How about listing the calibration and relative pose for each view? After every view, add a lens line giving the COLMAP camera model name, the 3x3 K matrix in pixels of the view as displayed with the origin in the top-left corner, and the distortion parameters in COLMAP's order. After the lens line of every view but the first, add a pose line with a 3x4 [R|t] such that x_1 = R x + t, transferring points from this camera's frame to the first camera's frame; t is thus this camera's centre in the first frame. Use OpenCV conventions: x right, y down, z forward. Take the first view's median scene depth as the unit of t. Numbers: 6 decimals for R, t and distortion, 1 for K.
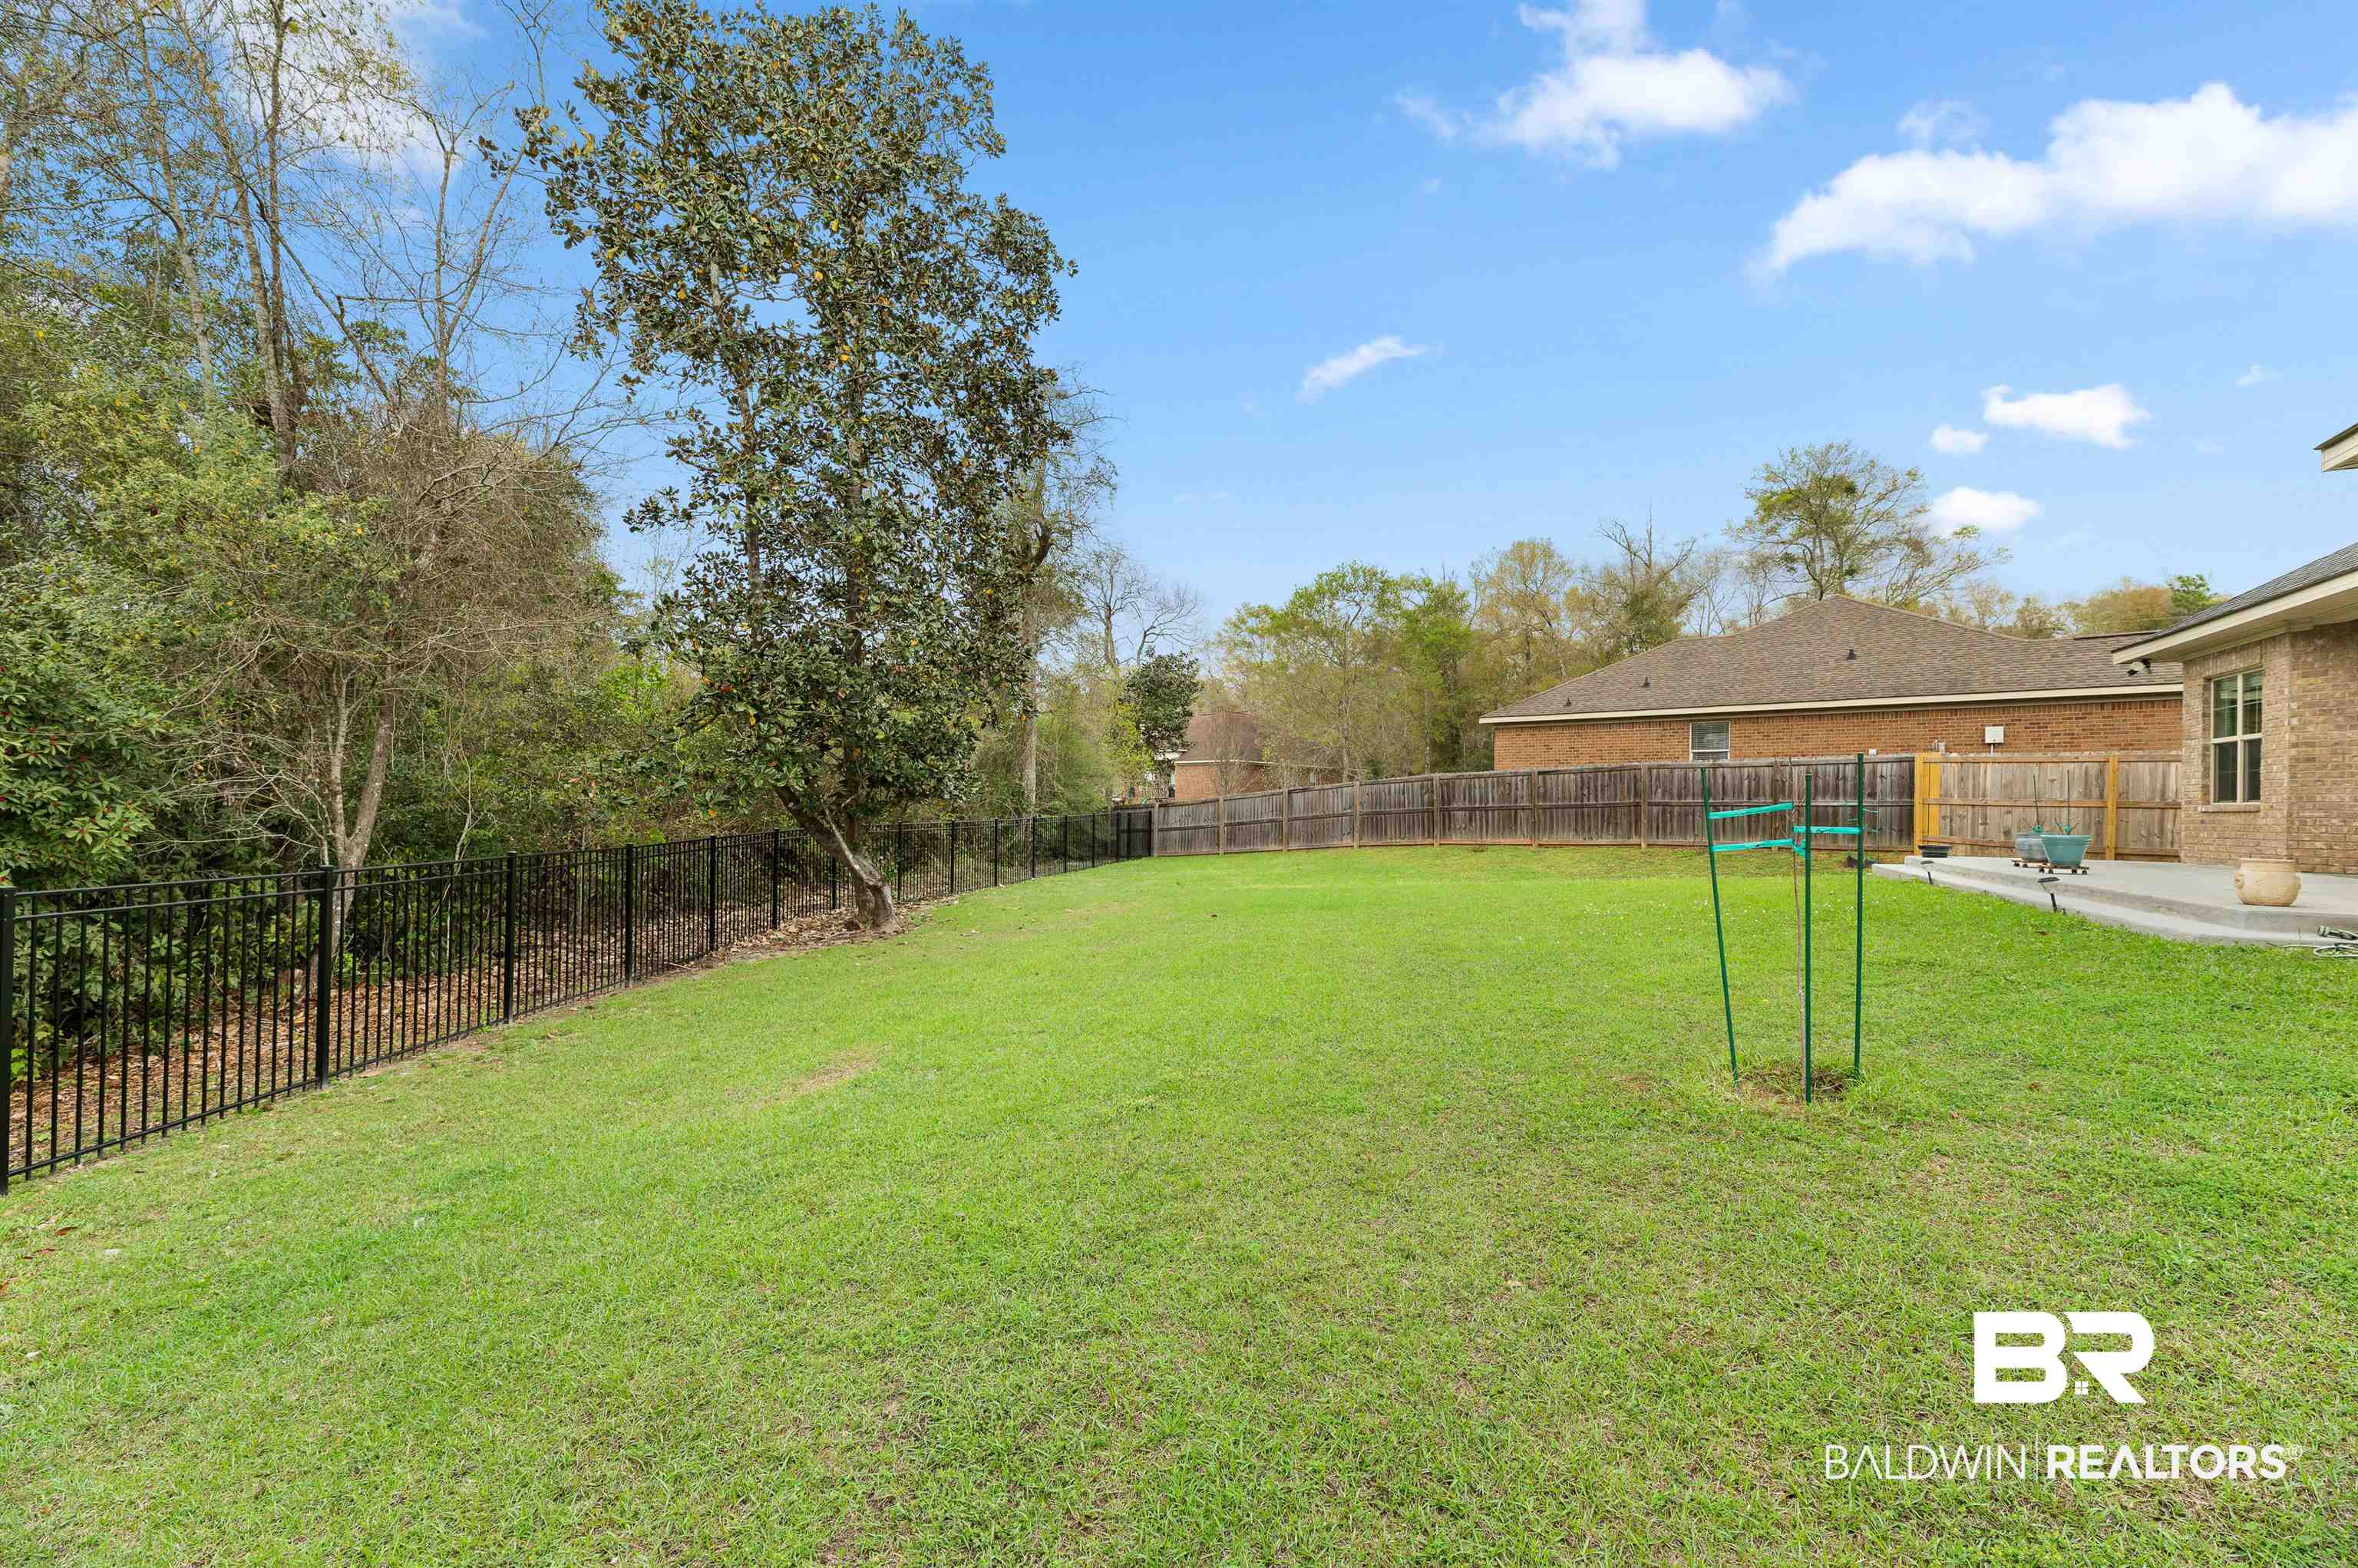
lens RADIAL K [[960.4, 0, 1182.5], [0, 960.4, 803.4], [0, 0, 1]] dist [0.000360, -0.001678]
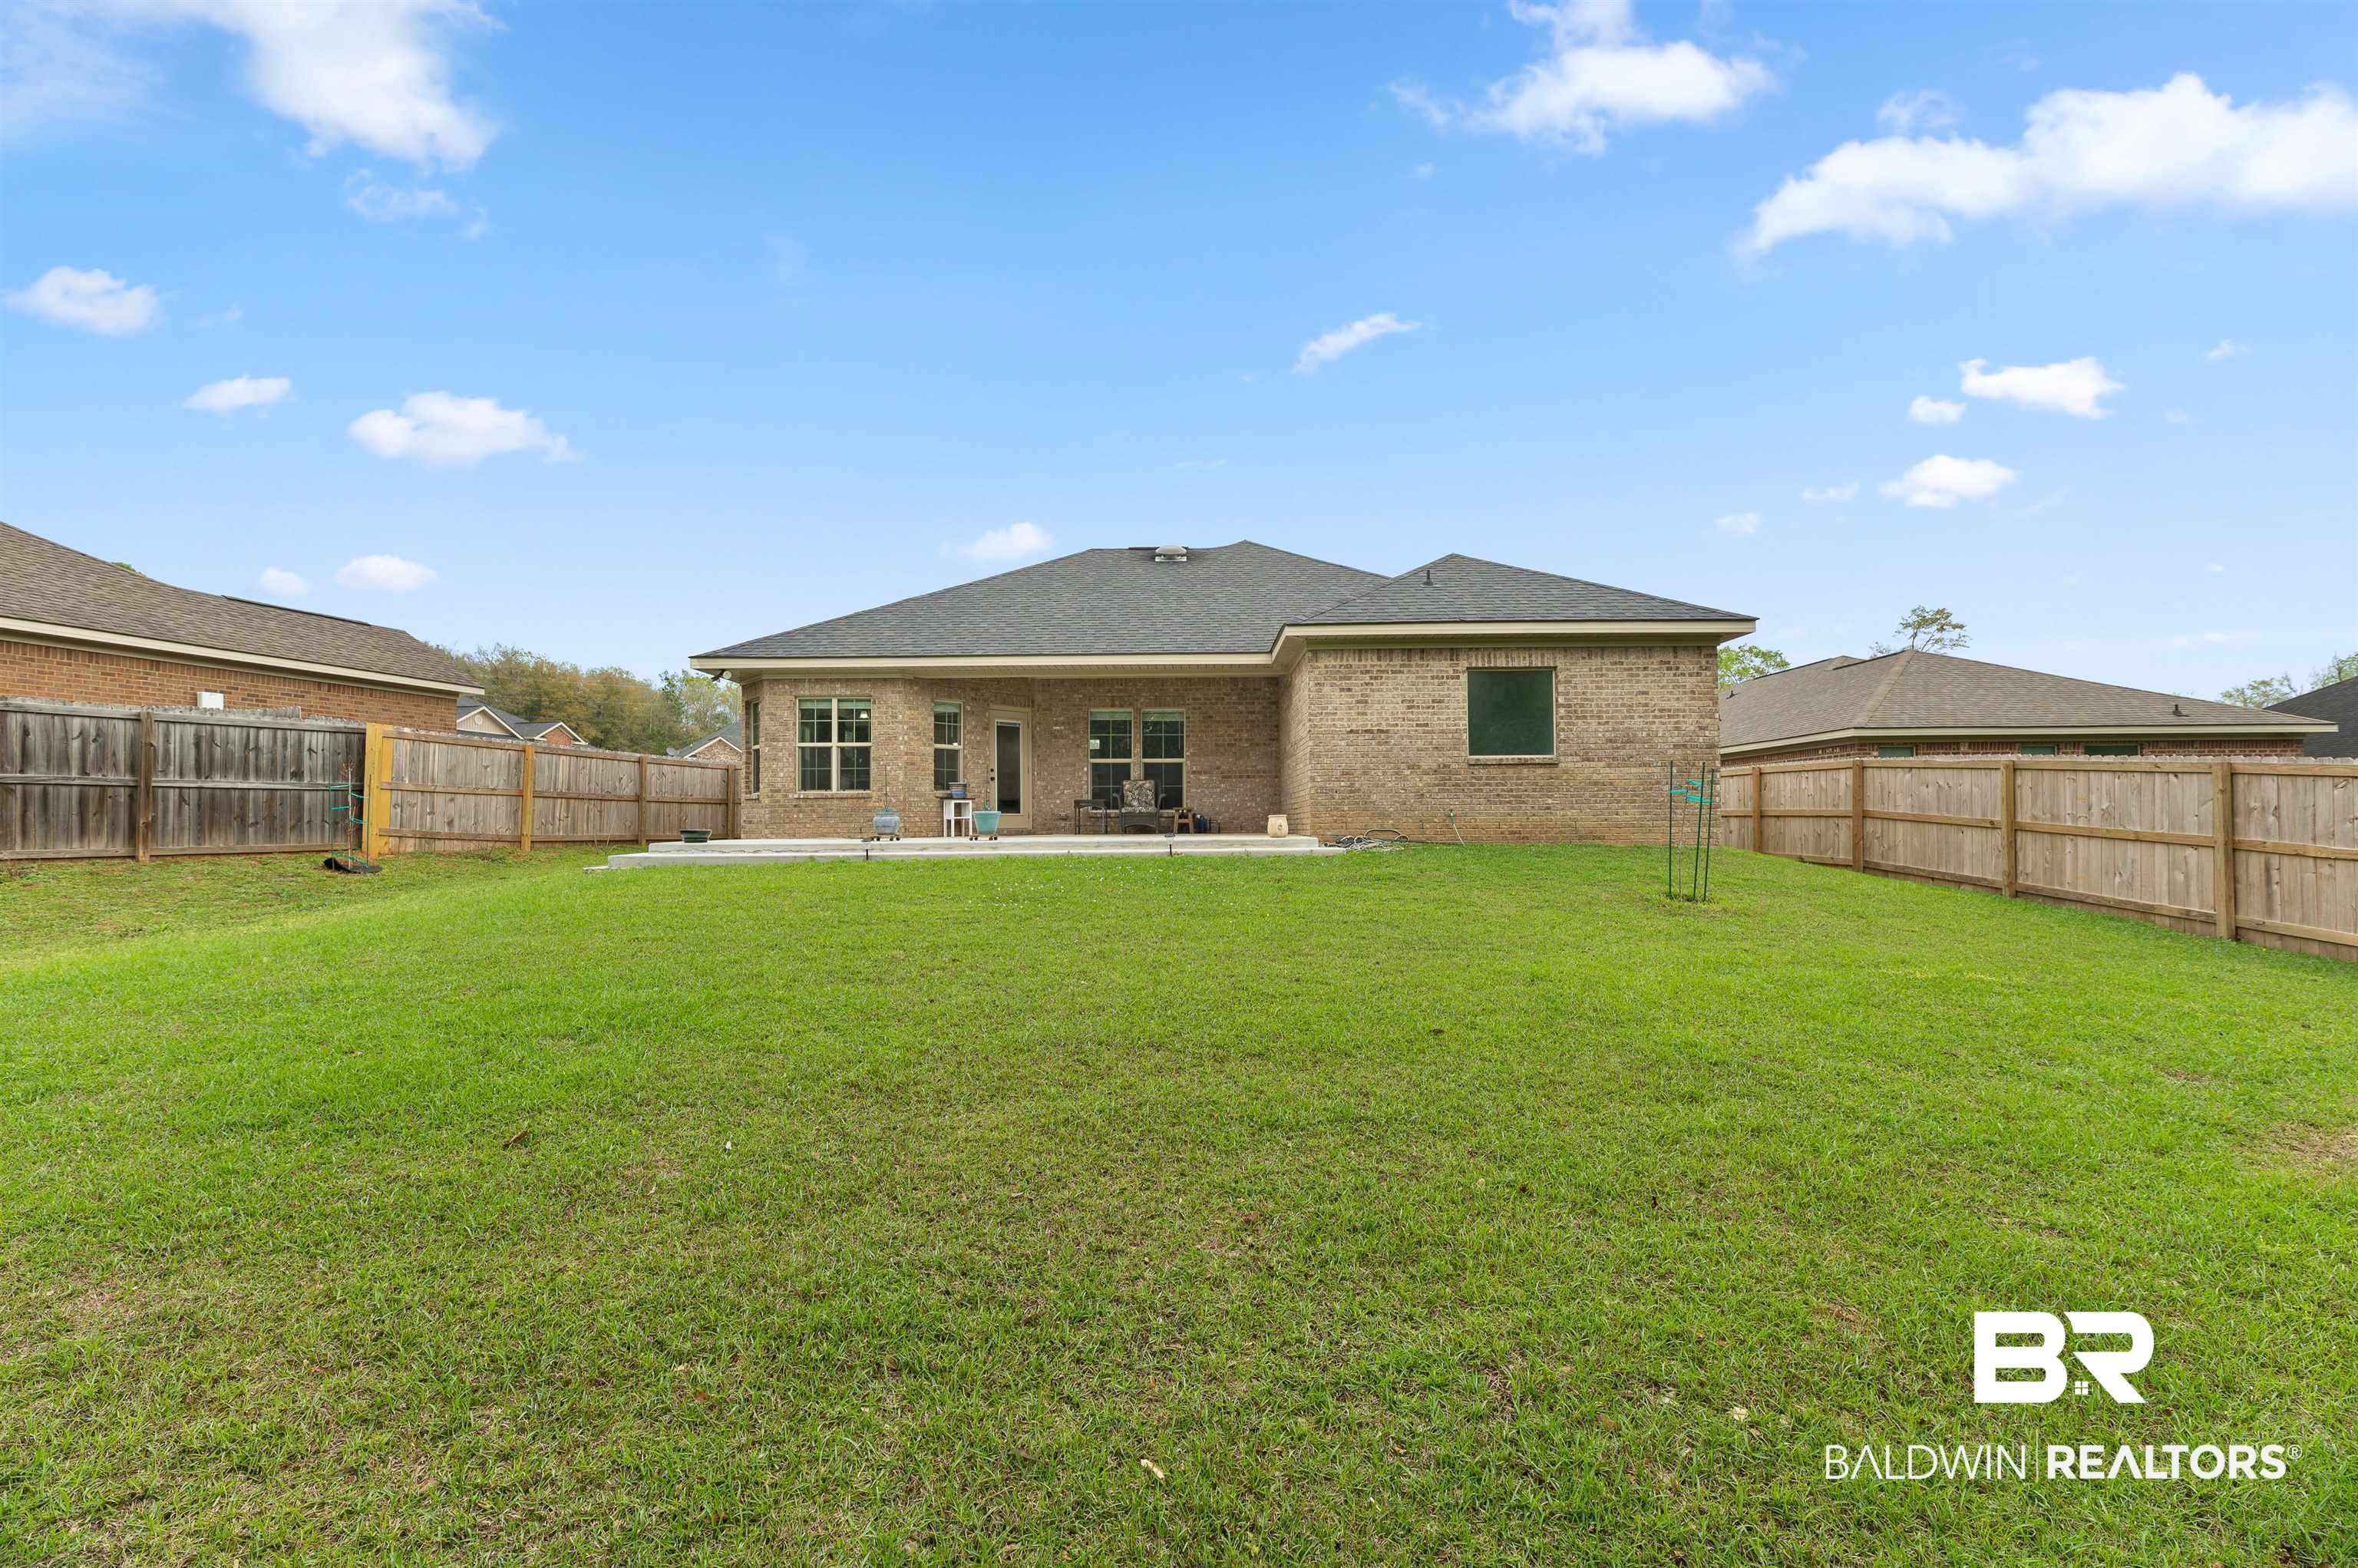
lens RADIAL K [[960.4, 0, 1174.1], [0, 960.4, 821.7], [0, 0, 1]] dist [0.000360, -0.001678]
pose [[-0.417042, -0.006842, 0.908861, -0.238077], [-0.003538, 0.999976, 0.005904, 0.022168], [-0.908880, -0.000753, -0.417056, 0.769342]]
